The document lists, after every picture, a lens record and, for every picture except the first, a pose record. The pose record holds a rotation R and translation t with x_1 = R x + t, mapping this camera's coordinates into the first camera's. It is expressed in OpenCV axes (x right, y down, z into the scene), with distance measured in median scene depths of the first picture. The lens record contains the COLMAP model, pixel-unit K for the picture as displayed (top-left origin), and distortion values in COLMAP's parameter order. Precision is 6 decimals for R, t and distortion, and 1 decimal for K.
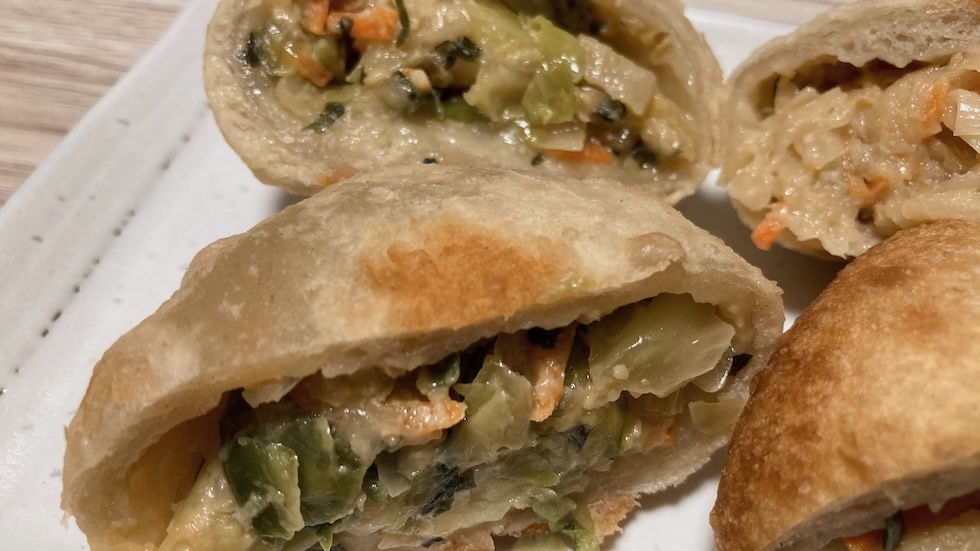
lens RADIAL K [[804.6, 0, 492.2], [0, 804.6, 280.0], [0, 0, 1]] dist [0.010791, -0.116057]
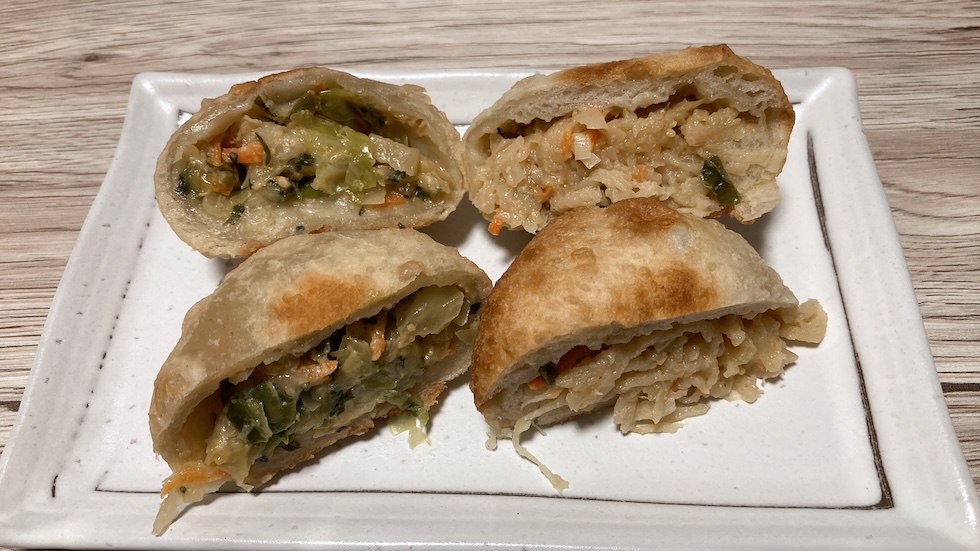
lens RADIAL K [[766.8, 0, 492.0], [0, 766.8, 269.1], [0, 0, 1]] dist [0.054111, -0.177155]
pose [[0.975644, -0.207877, 0.070037, 0.246956], [0.199714, 0.973844, 0.108358, -0.195148], [-0.090730, -0.091732, 0.991642, -0.908424]]
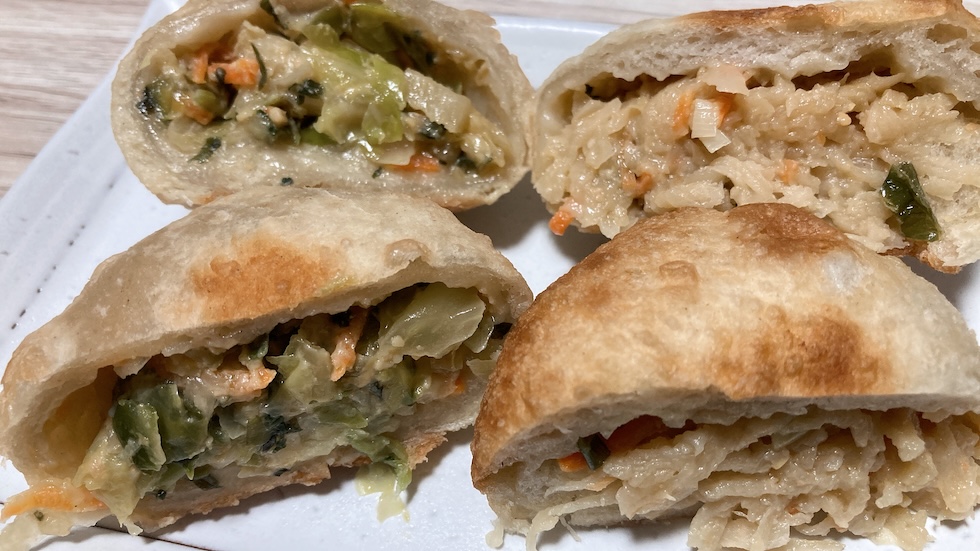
lens RADIAL K [[788.3, 0, 490.0], [0, 788.3, 275.5], [0, 0, 1]] dist [-0.027453, 0.000402]
pose [[0.996970, -0.047074, -0.061923, 0.388649], [0.050034, 0.997634, 0.047145, -0.048866], [0.059558, -0.050100, 0.996967, -0.285571]]
